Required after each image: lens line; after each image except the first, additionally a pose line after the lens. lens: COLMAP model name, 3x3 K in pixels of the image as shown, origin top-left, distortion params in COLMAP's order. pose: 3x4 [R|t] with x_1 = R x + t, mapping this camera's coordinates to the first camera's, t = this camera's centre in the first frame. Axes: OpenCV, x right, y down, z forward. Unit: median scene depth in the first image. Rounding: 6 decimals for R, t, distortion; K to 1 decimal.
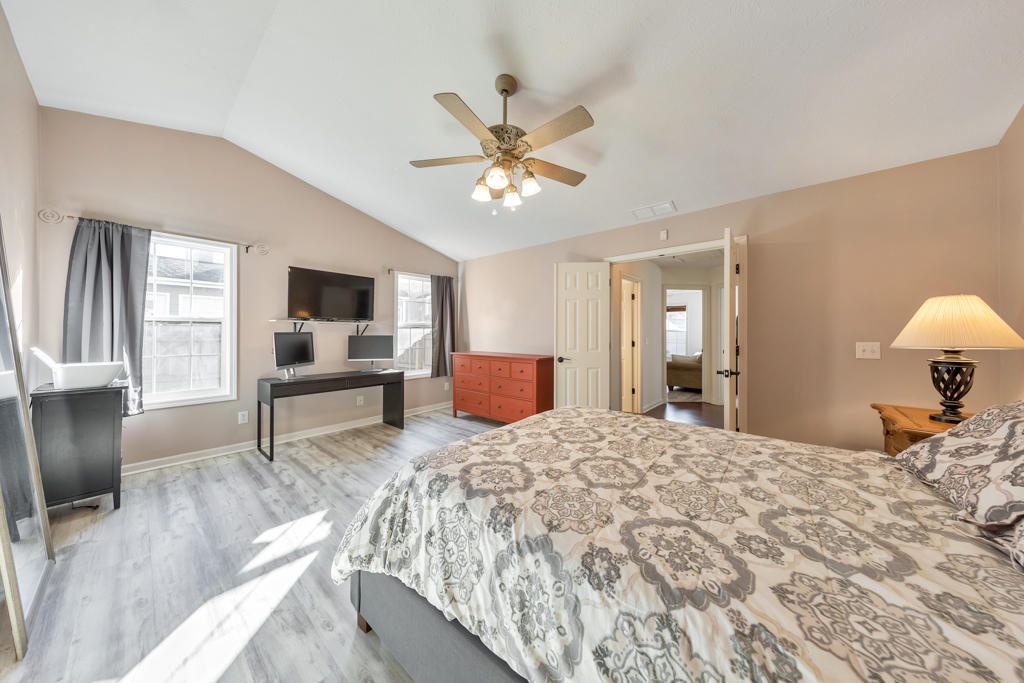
lens RADIAL K [[327.9, 0, 510.3], [0, 327.9, 335.4], [0, 0, 1]] dist [0.003842, -0.000366]
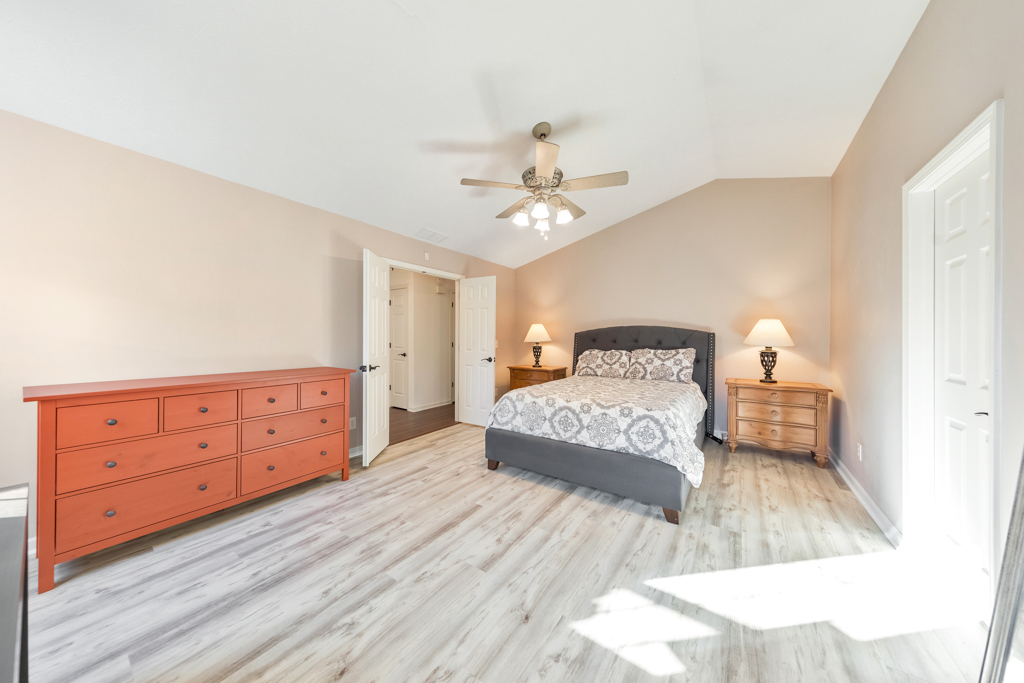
lens RADIAL K [[327.9, 0, 510.8], [0, 327.9, 338.2], [0, 0, 1]] dist [0.003842, -0.000366]
pose [[-0.115303, -0.007378, 0.993303, -1.527071], [-0.008237, 0.999945, 0.006471, -0.009411], [-0.993296, -0.007436, -0.115357, 1.574719]]
